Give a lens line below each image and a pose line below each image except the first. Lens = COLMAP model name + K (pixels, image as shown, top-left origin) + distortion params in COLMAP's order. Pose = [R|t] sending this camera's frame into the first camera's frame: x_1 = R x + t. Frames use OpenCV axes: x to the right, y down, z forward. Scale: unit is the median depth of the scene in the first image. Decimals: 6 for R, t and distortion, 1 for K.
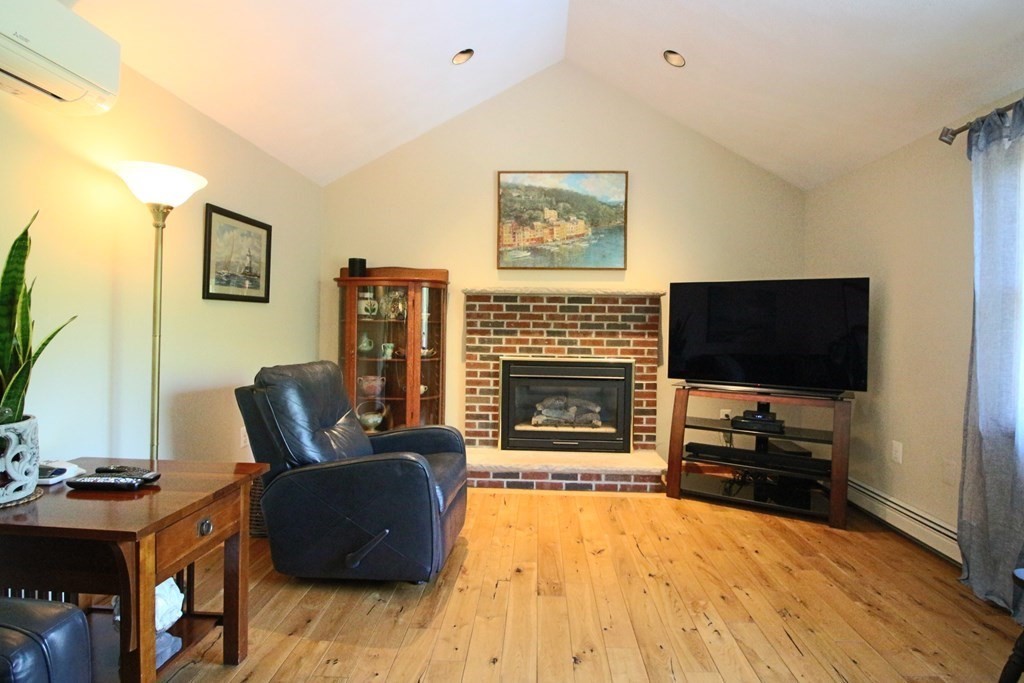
lens RADIAL K [[591.9, 0, 513.0], [0, 591.9, 337.4], [0, 0, 1]] dist [-0.001574, -0.000019]
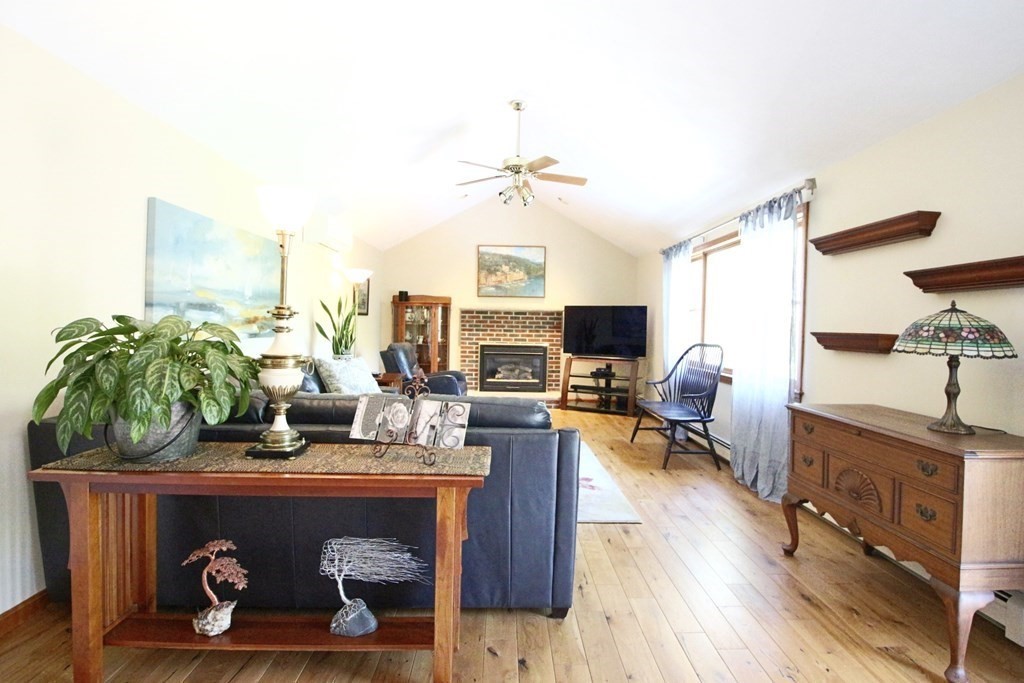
lens RADIAL K [[591.9, 0, 517.5], [0, 591.9, 337.2], [0, 0, 1]] dist [-0.001574, -0.000019]
pose [[0.998256, 0.001703, 0.059013, -0.010349], [-0.001786, 0.999997, 0.001357, 0.011290], [-0.059010, -0.001460, 0.998256, -0.914860]]
